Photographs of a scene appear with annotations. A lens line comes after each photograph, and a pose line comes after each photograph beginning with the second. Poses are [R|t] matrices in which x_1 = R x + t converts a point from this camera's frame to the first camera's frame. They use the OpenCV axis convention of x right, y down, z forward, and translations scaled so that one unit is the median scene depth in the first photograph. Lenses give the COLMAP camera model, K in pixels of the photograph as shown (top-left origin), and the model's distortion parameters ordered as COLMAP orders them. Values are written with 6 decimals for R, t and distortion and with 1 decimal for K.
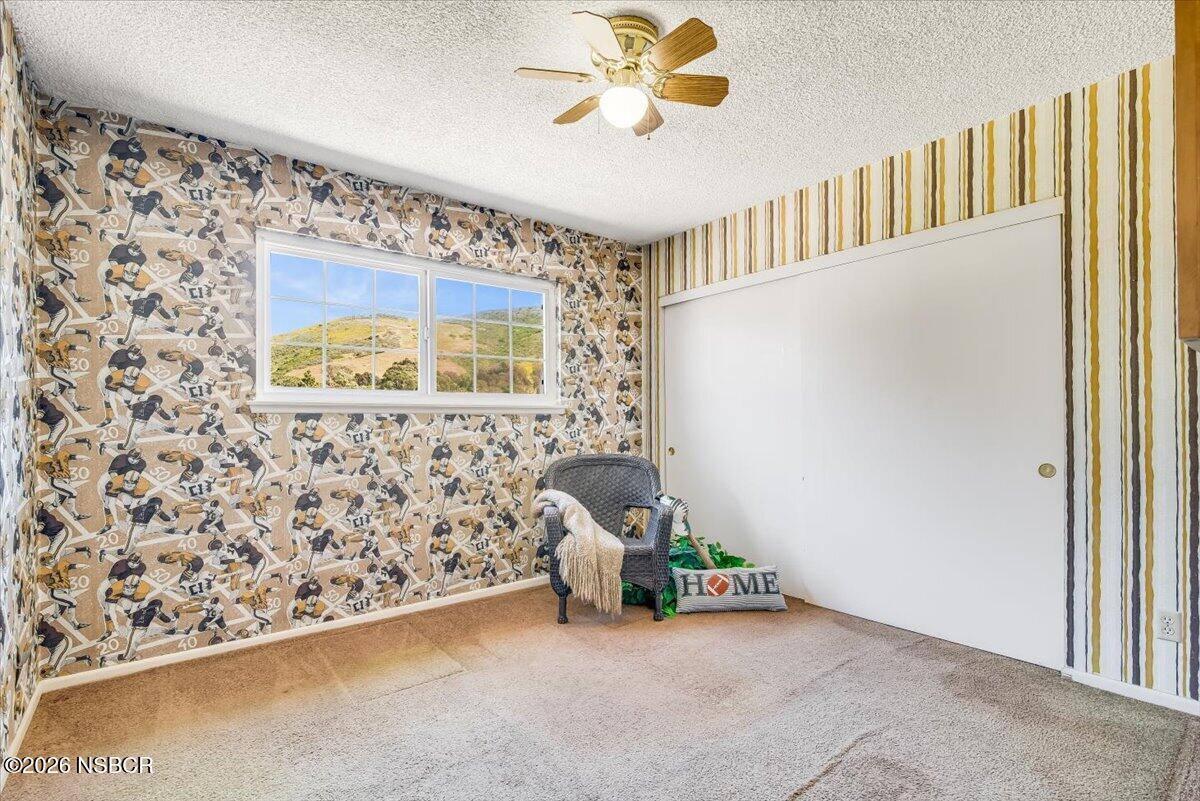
lens RADIAL K [[554.8, 0, 604.8], [0, 554.8, 412.5], [0, 0, 1]] dist [-0.005417, -0.000219]
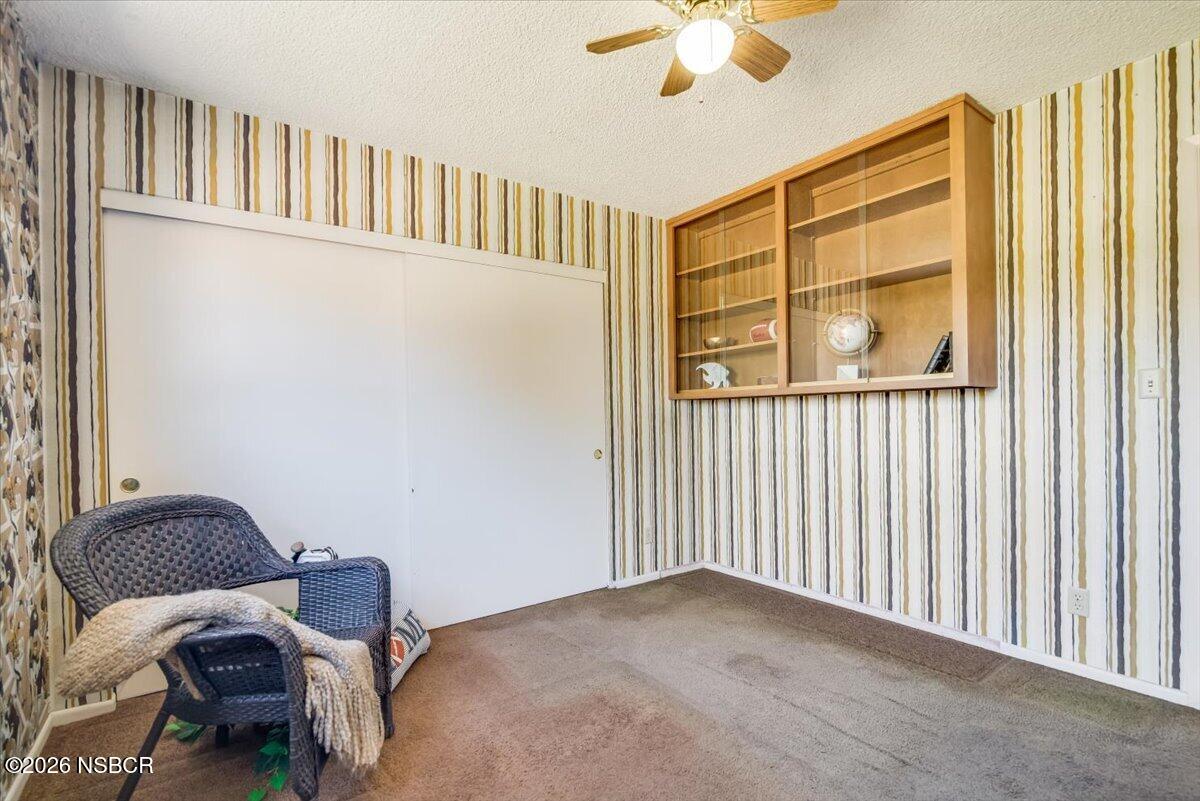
lens RADIAL K [[554.8, 0, 605.0], [0, 554.8, 408.3], [0, 0, 1]] dist [-0.005417, -0.000219]
pose [[0.059206, 0.017339, 0.998095, -0.666736], [-0.001448, 0.999850, -0.017284, 0.008813], [-0.998245, -0.000422, 0.059222, 0.888047]]
